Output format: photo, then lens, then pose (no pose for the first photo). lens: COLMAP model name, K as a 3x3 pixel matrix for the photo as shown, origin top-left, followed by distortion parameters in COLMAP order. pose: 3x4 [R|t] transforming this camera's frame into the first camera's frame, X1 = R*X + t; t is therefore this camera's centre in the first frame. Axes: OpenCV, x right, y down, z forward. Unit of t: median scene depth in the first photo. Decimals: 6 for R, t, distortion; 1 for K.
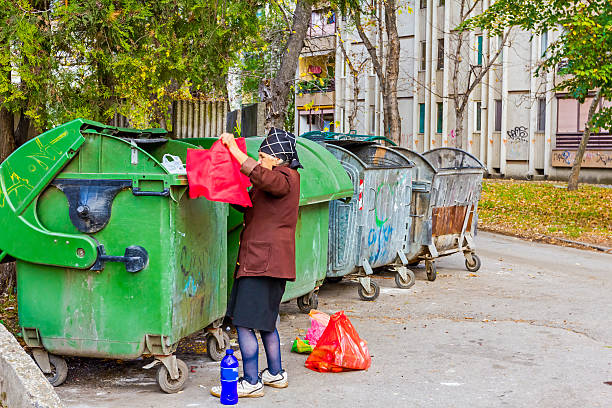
lens RADIAL K [[939.8, 0, 306.0], [0, 939.8, 204.0], [0, 0, 1]] dist [-0.016966, 0.046586]
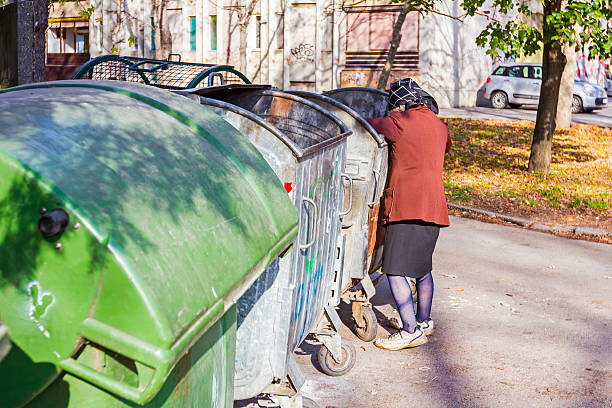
lens RADIAL K [[939.8, 0, 306.0], [0, 939.8, 204.0], [0, 0, 1]] dist [-0.016966, 0.046586]
pose [[0.964954, -0.037261, 0.259761, -0.046018], [0.013901, 0.995736, 0.091191, -0.055887], [-0.262052, -0.084384, 0.961357, 0.579688]]
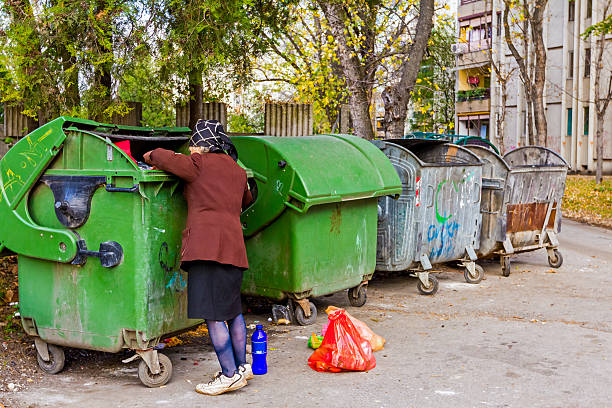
lens RADIAL K [[797.5, 0, 306.0], [0, 797.5, 204.0], [0, 0, 1]] dist [0.003836, -0.003699]
pose [[0.976356, 0.008487, -0.216003, 0.127321], [-0.006969, 0.999945, 0.007789, -0.002385], [0.216057, -0.006099, 0.976362, 0.125725]]
